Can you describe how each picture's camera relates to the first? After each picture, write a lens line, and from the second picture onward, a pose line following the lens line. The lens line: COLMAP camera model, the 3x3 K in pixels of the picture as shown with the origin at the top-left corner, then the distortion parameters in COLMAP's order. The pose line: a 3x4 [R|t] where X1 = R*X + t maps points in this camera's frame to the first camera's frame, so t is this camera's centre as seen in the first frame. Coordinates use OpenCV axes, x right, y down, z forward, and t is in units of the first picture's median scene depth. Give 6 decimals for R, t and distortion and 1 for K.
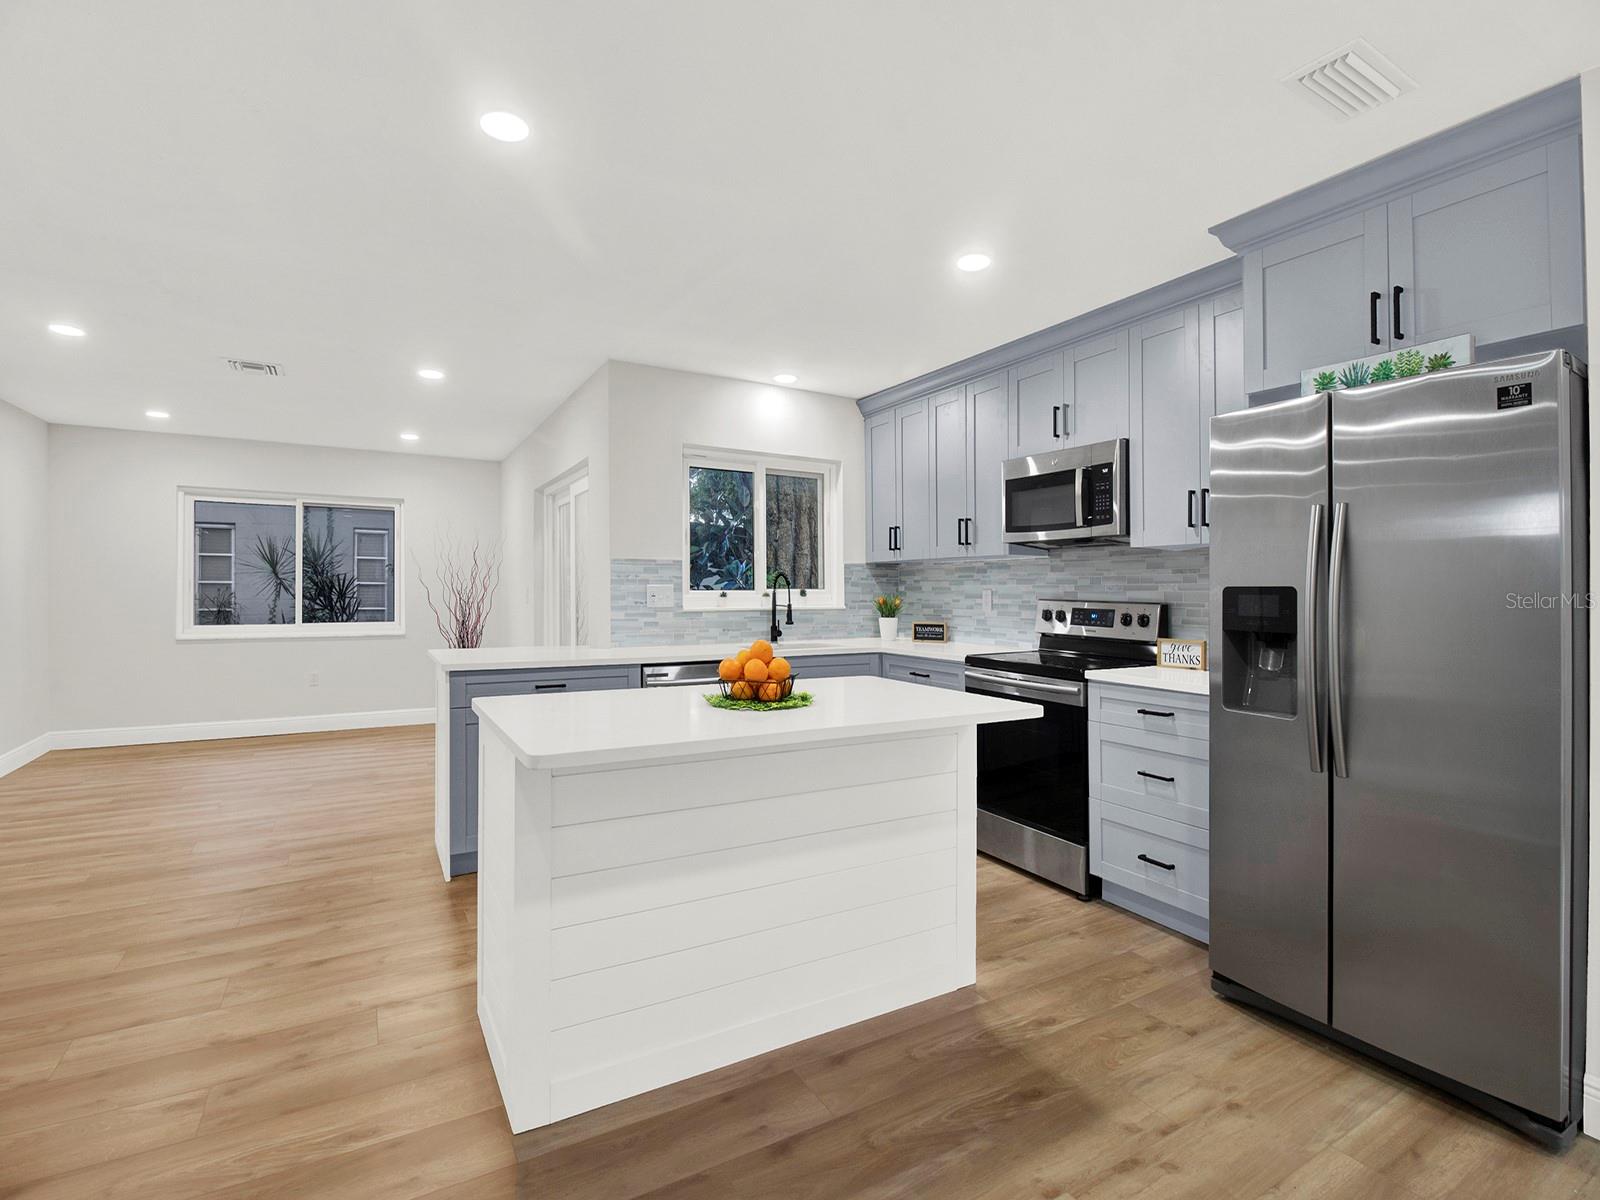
lens RADIAL K [[744.5, 0, 786.1], [0, 744.5, 586.8], [0, 0, 1]] dist [-0.001295, -0.008631]
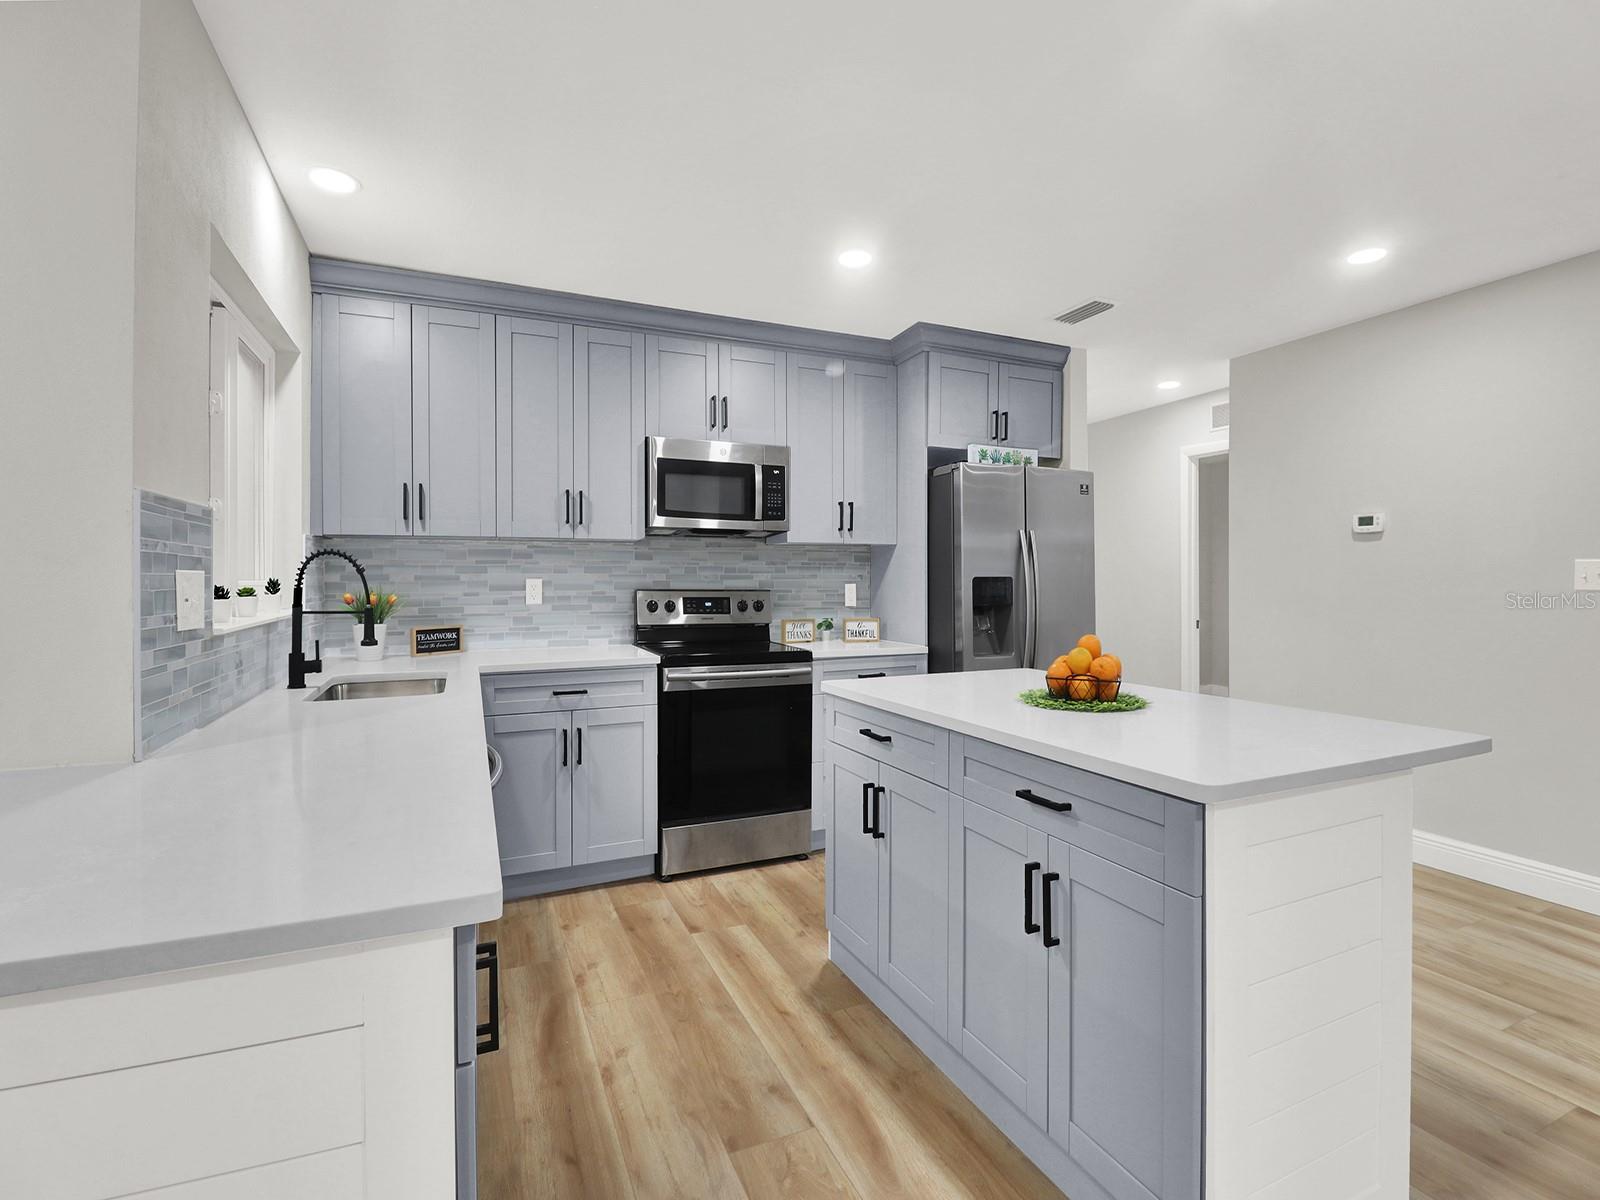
lens RADIAL K [[744.5, 0, 799.0], [0, 744.5, 575.8], [0, 0, 1]] dist [-0.001295, -0.008631]
pose [[0.105618, -0.000441, 0.994407, -0.529010], [-0.003029, 0.999995, 0.000766, -0.001427], [-0.994402, -0.003093, 0.105616, 0.670370]]
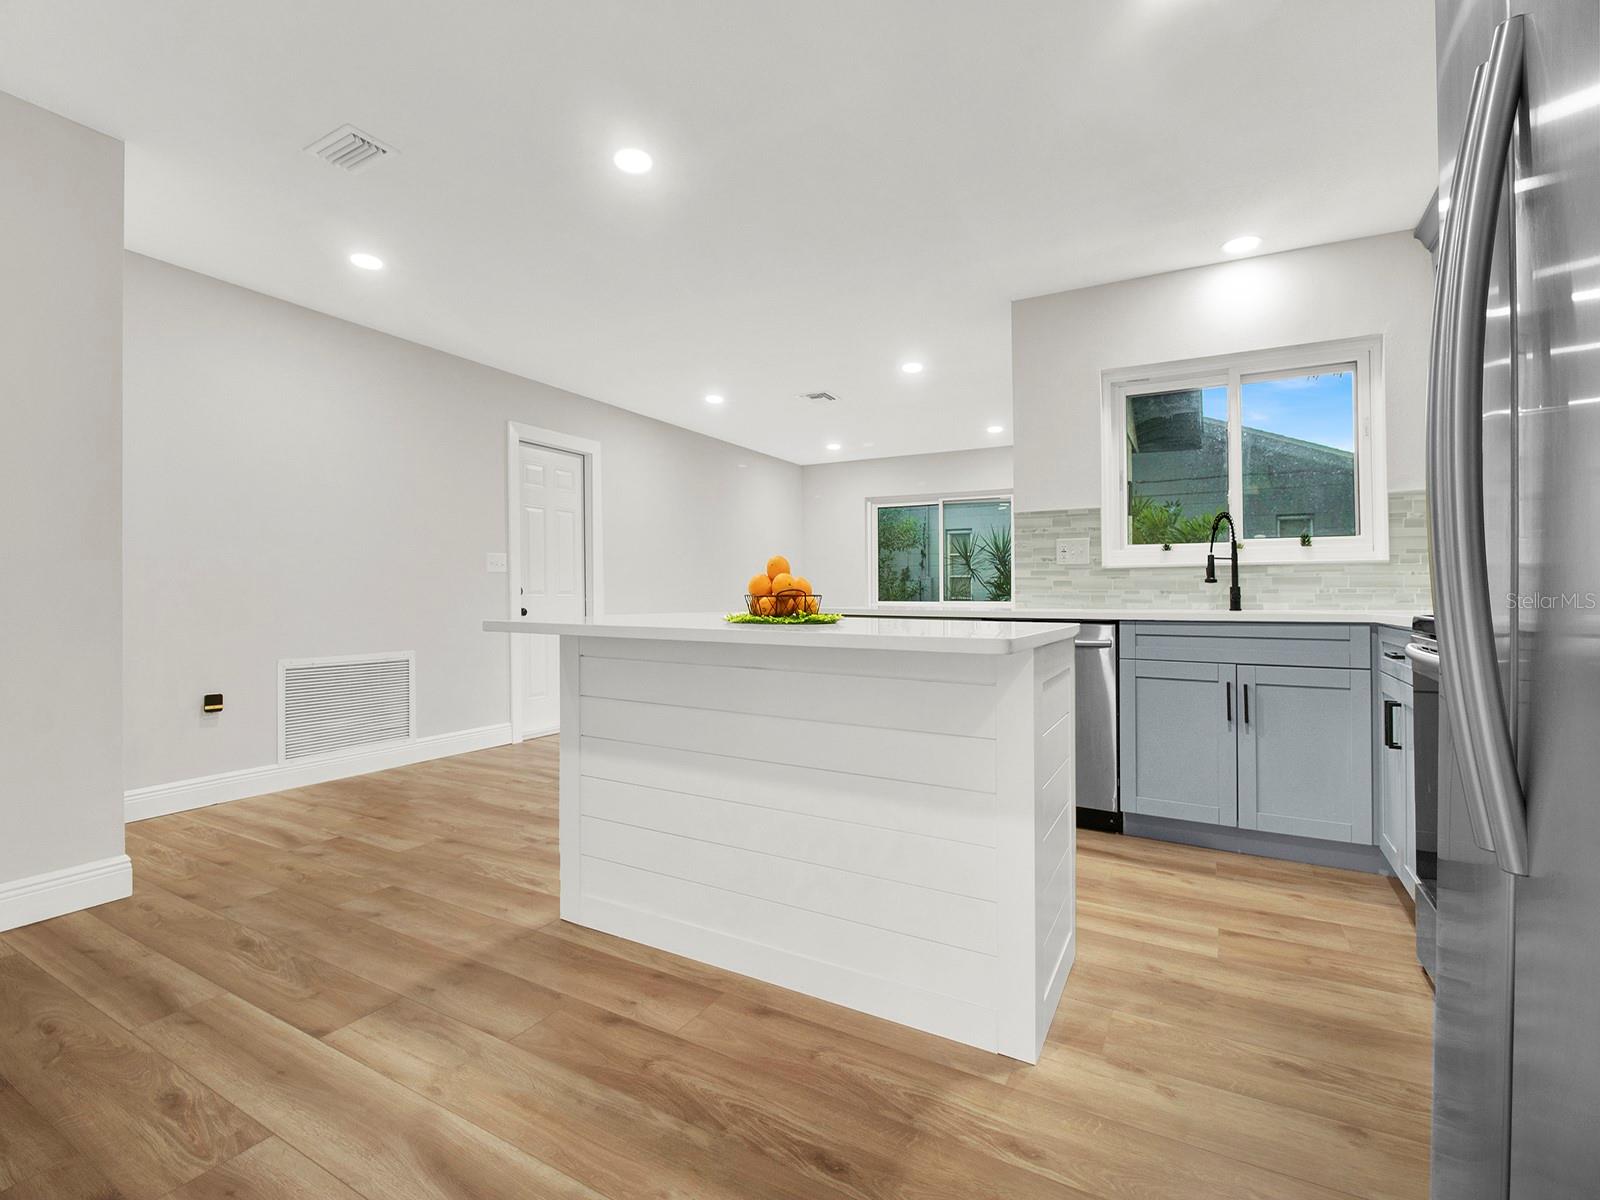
lens RADIAL K [[744.5, 0, 803.8], [0, 744.5, 593.8], [0, 0, 1]] dist [-0.001295, -0.008631]
pose [[0.521323, -0.006170, -0.853337, 0.423649], [0.004897, 0.999979, -0.004239, 0.066031], [0.853345, -0.001969, 0.521342, 0.280483]]
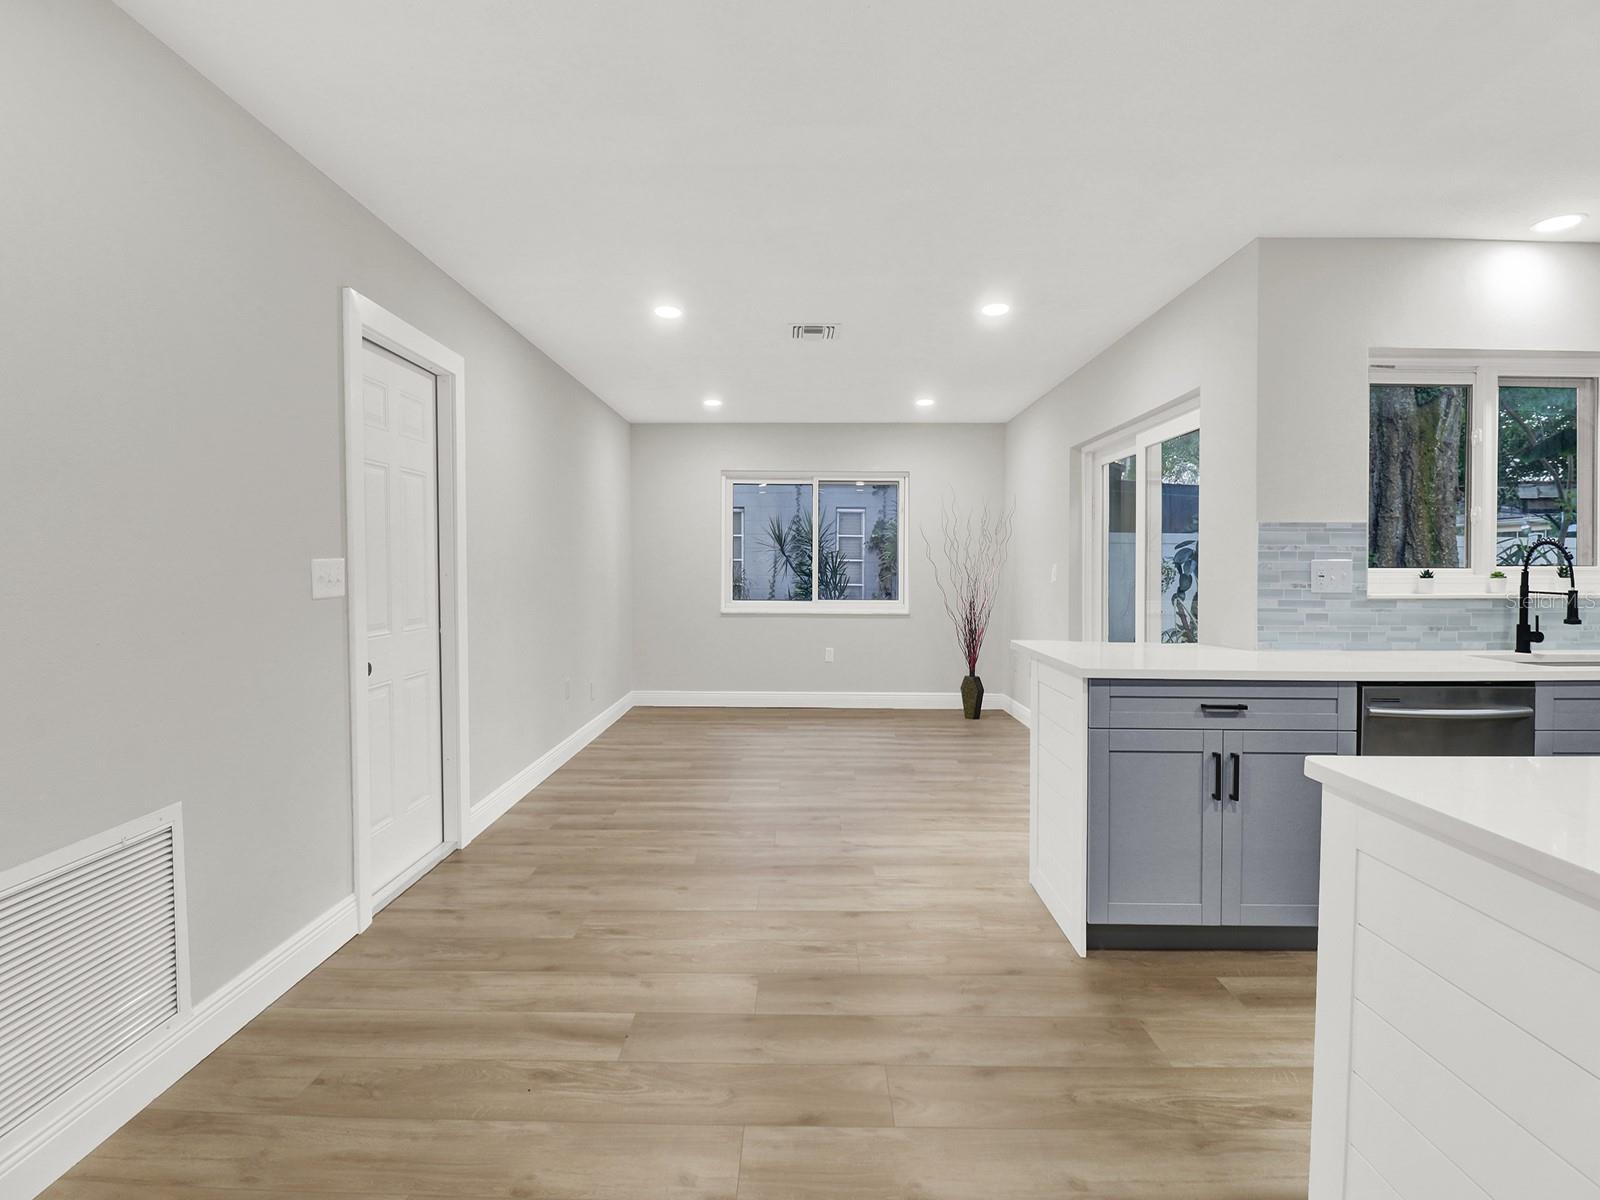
lens RADIAL K [[744.5, 0, 797.1], [0, 744.5, 588.2], [0, 0, 1]] dist [-0.001295, -0.008631]
pose [[0.863513, 0.012642, -0.504168, -0.255543], [0.004184, 0.999472, 0.032228, -0.000853], [0.504310, -0.029938, 0.863004, 0.167709]]
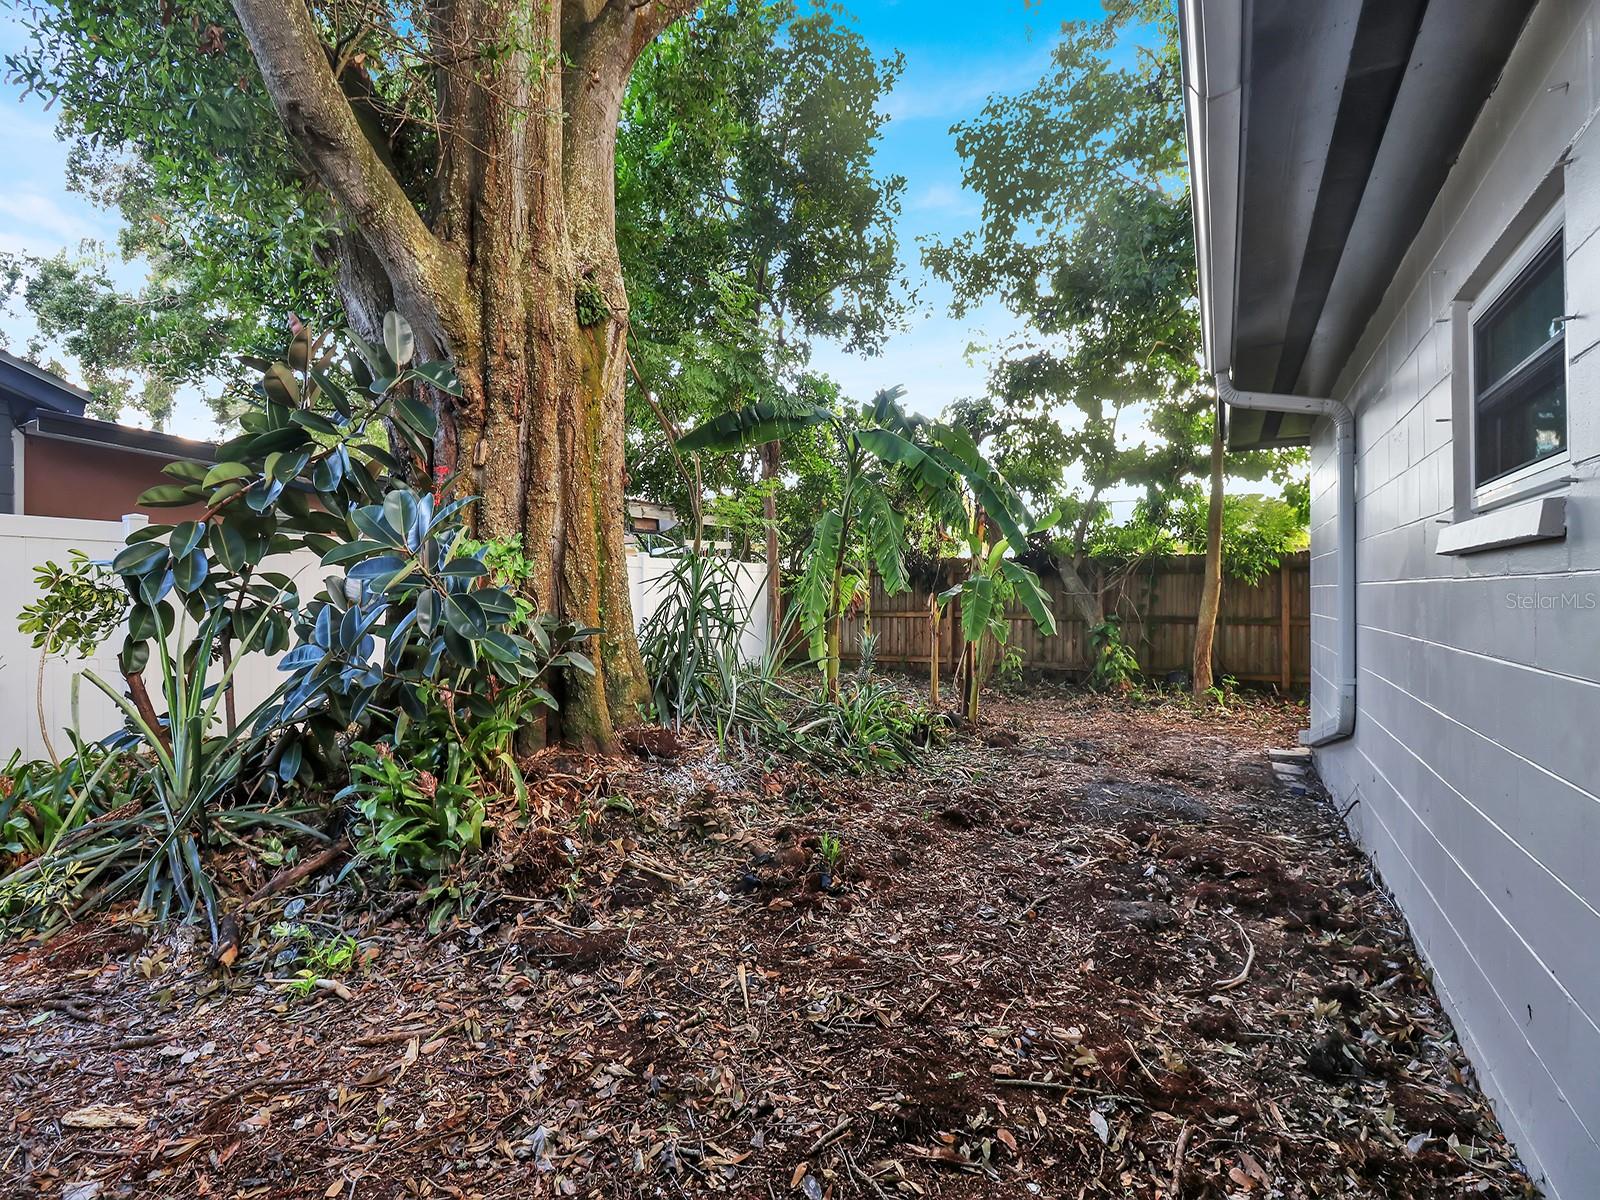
lens RADIAL K [[744.5, 0, 809.5], [0, 744.5, 568.4], [0, 0, 1]] dist [-0.001295, -0.008631]
pose [[0.861467, 0.008356, 0.507745, -0.145656], [0.000719, 0.999844, -0.017674, 0.005075], [-0.507813, 0.015590, 0.861326, 1.238808]]
